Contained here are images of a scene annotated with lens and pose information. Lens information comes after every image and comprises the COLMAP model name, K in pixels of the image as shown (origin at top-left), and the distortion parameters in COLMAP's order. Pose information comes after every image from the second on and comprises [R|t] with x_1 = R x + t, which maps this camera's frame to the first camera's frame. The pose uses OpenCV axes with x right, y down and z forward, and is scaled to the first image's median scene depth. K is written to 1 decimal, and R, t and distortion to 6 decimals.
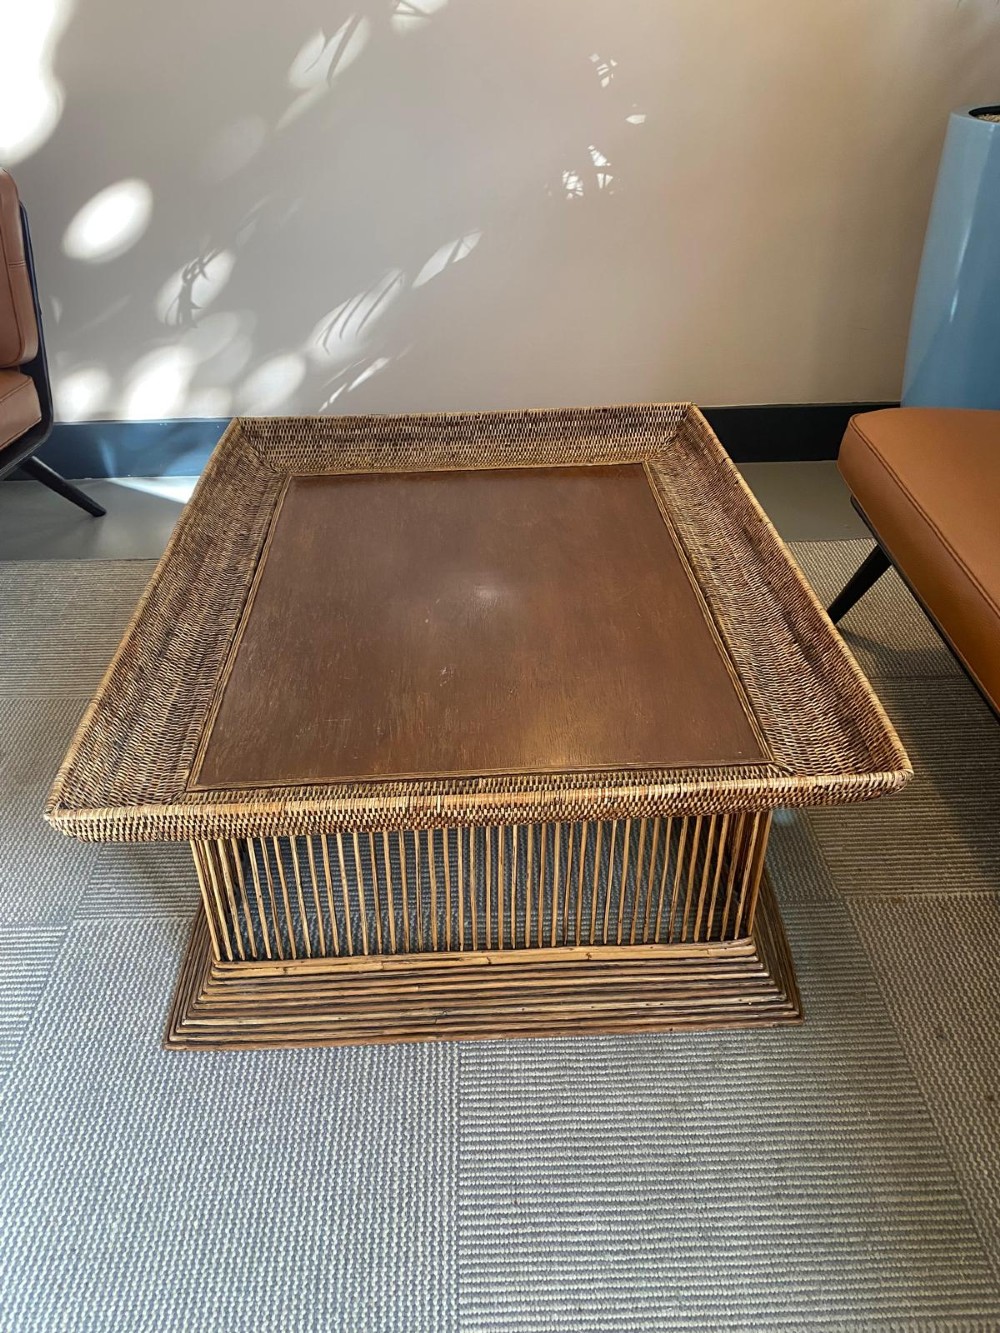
lens RADIAL K [[1017.8, 0, 490.2], [0, 1017.8, 658.5], [0, 0, 1]] dist [0.021402, -0.028712]
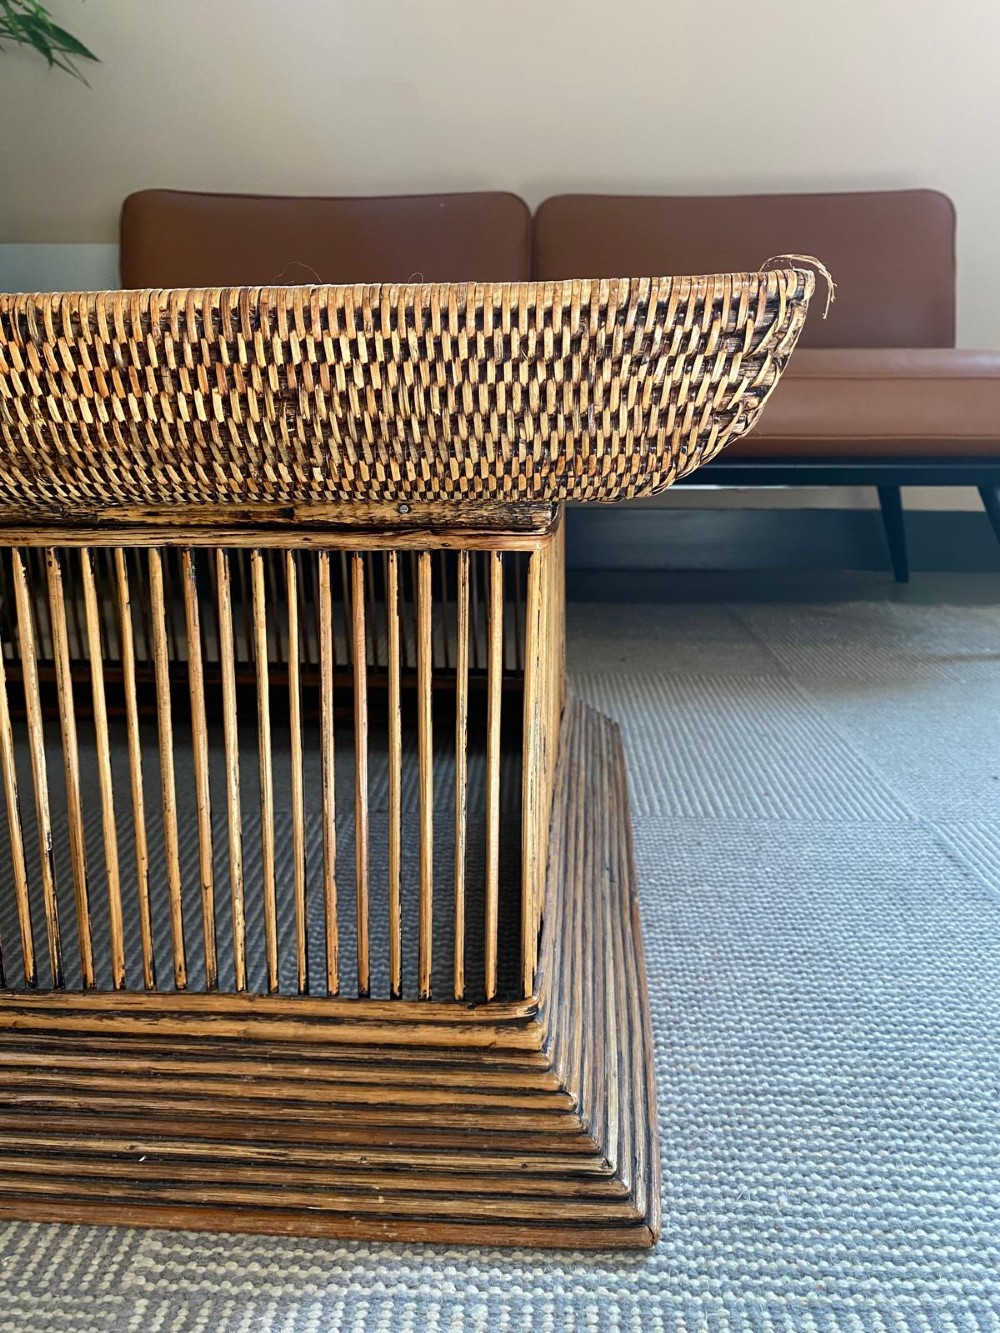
lens RADIAL K [[1017.8, 0, 511.6], [0, 1017.8, 668.6], [0, 0, 1]] dist [0.021402, -0.028712]
pose [[0.101017, -0.220243, 0.970200, -0.637506], [0.546316, 0.827285, 0.130918, 0.127113], [-0.831466, 0.516811, 0.203892, 0.850019]]
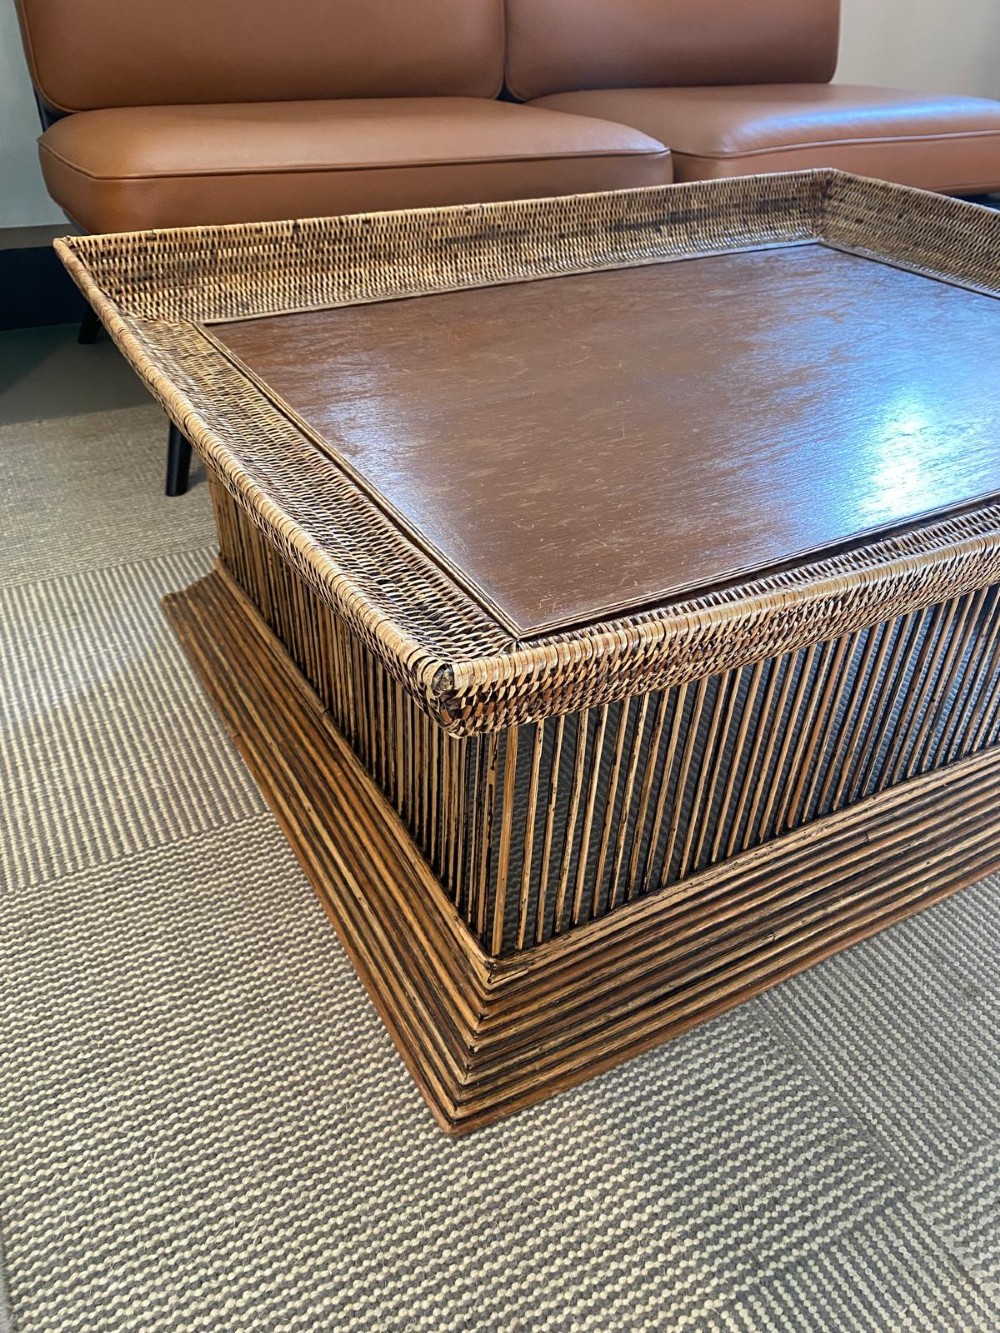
lens RADIAL K [[1017.8, 0, 508.6], [0, 1017.8, 649.2], [0, 0, 1]] dist [0.021402, -0.028712]
pose [[-0.470275, -0.489884, 0.734067, -0.625962], [0.475709, 0.559885, 0.678402, -0.571226], [-0.743332, 0.668238, -0.030258, 1.469411]]
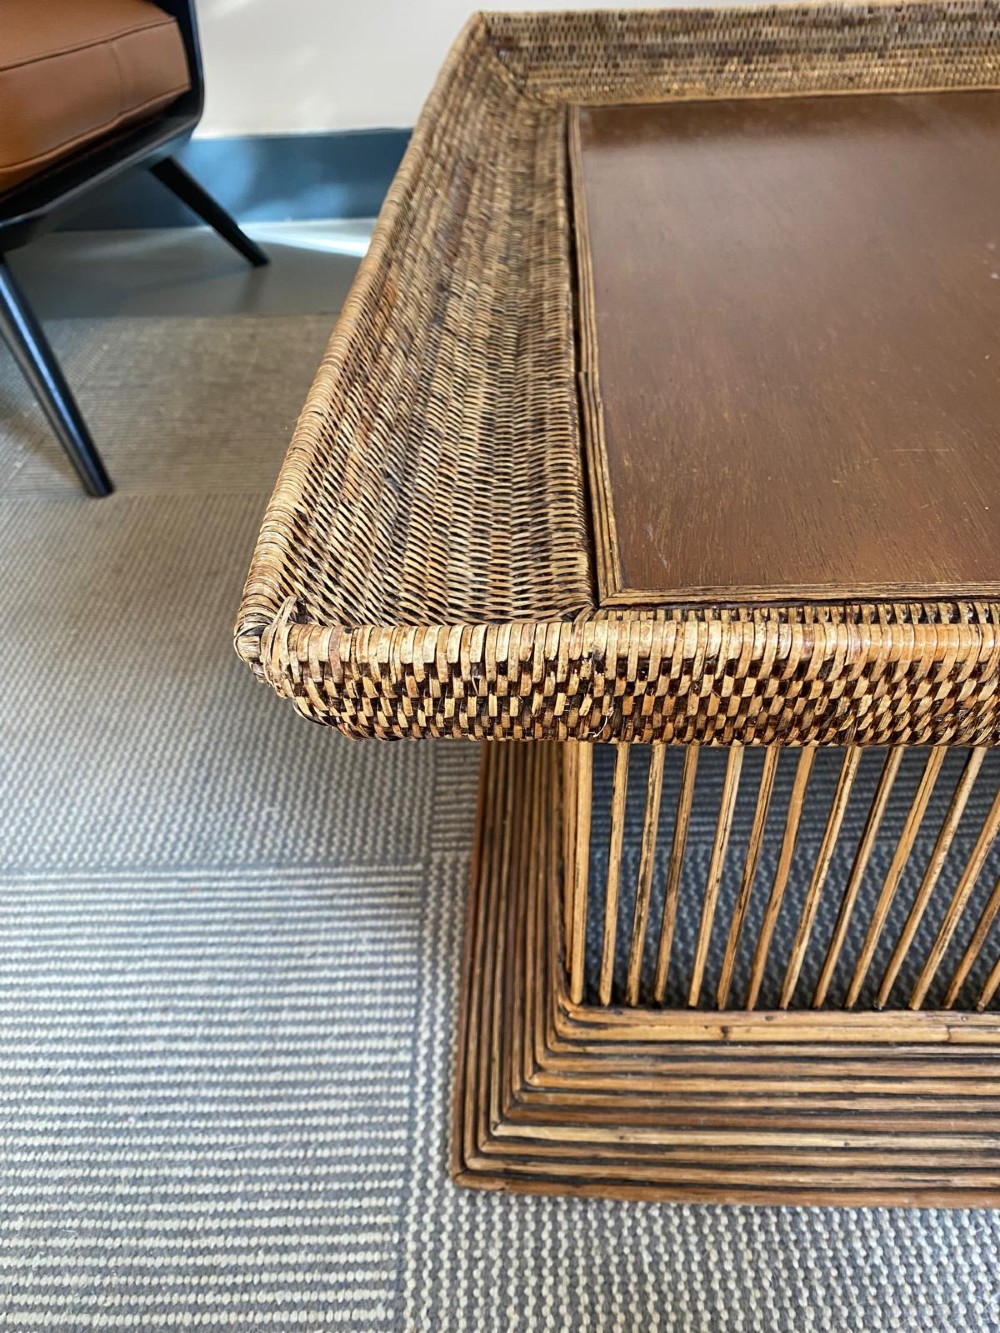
lens RADIAL K [[1017.8, 0, 511.1], [0, 1017.8, 658.5], [0, 0, 1]] dist [0.021402, -0.028712]
pose [[0.997483, 0.031043, -0.063747, -0.269894], [-0.023799, 0.993490, 0.111402, 0.096996], [0.066790, -0.109604, 0.991729, 0.570208]]
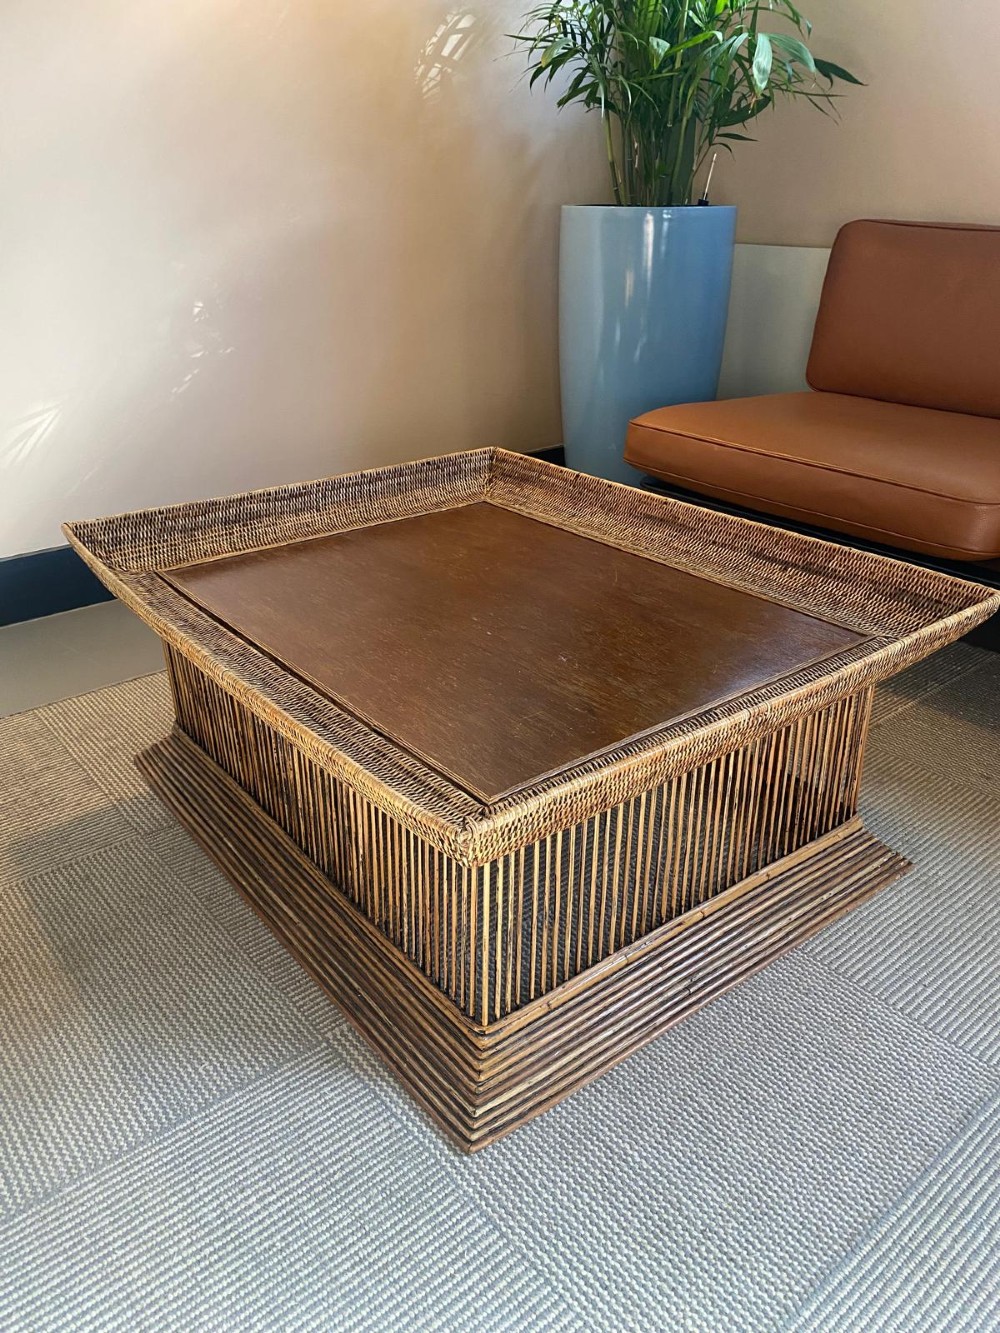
lens RADIAL K [[1017.8, 0, 505.5], [0, 1017.8, 658.8], [0, 0, 1]] dist [0.021402, -0.028712]
pose [[0.809757, -0.226127, 0.541442, -0.648481], [0.311863, 0.947493, -0.070699, 0.067751], [-0.497026, 0.226105, 0.837760, 0.196432]]
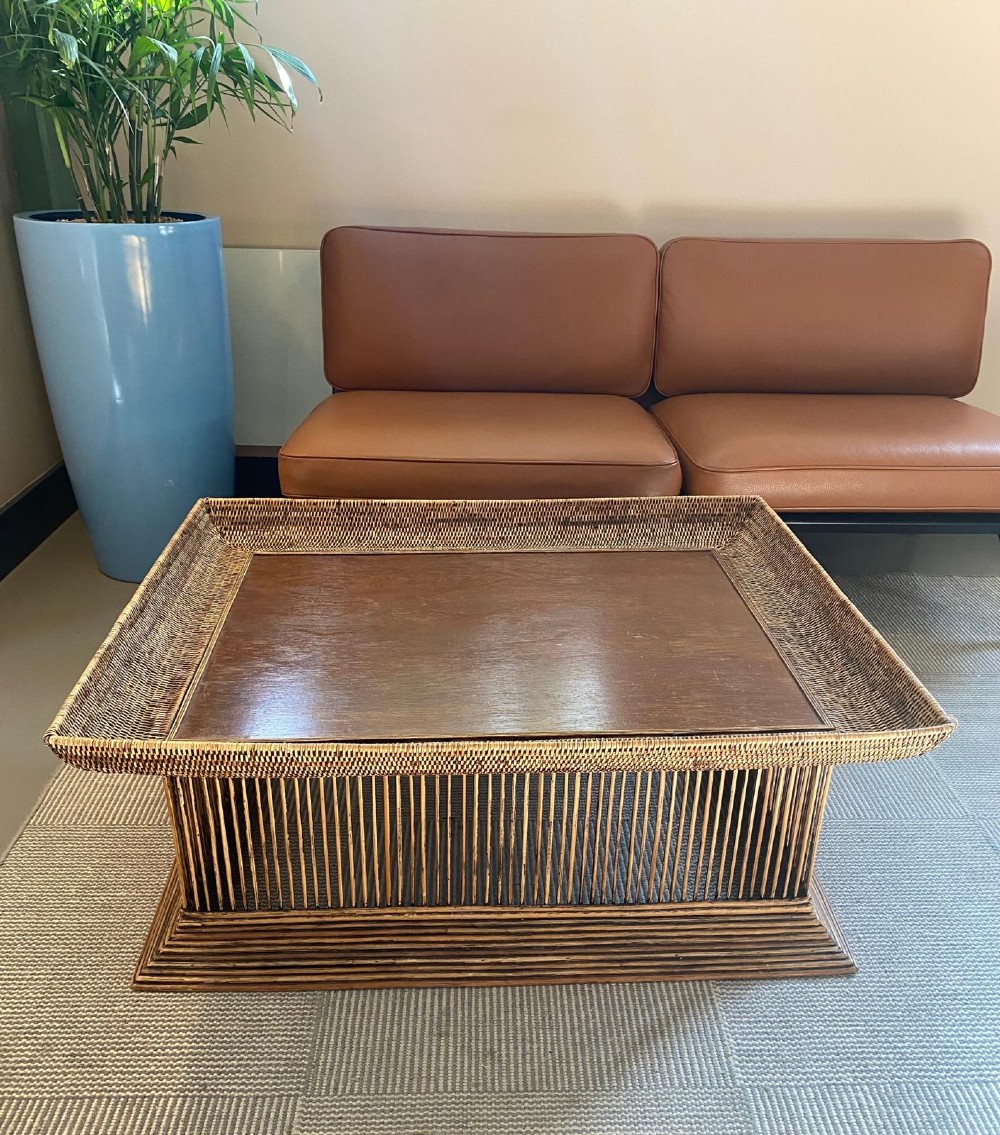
lens RADIAL K [[1018.0, 0, 518.1], [0, 1018.0, 643.2], [0, 0, 1]] dist [0.035907, -0.057231]
pose [[-0.031813, -0.423903, 0.905149, -1.181613], [0.534401, 0.758078, 0.373809, -0.528430], [-0.844632, 0.495604, 0.202418, 0.898219]]
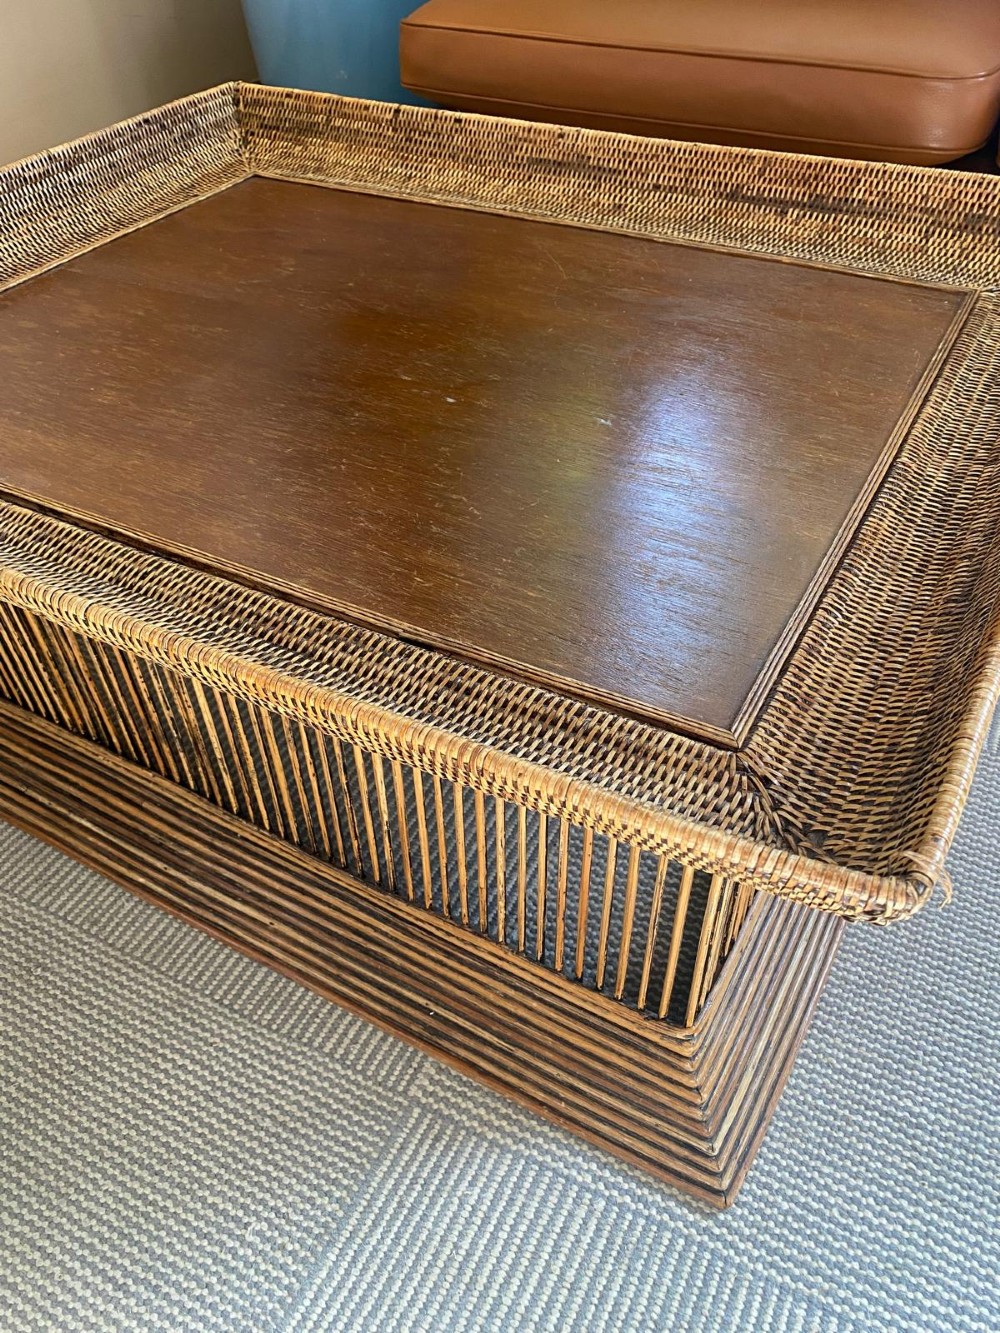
lens RADIAL K [[1017.8, 0, 516.6], [0, 1017.8, 665.1], [0, 0, 1]] dist [0.021402, -0.028712]
pose [[0.517061, -0.569010, 0.639433, -0.561114], [0.482773, 0.810751, 0.331078, -0.097701], [-0.706808, 0.137513, 0.693911, 0.647547]]
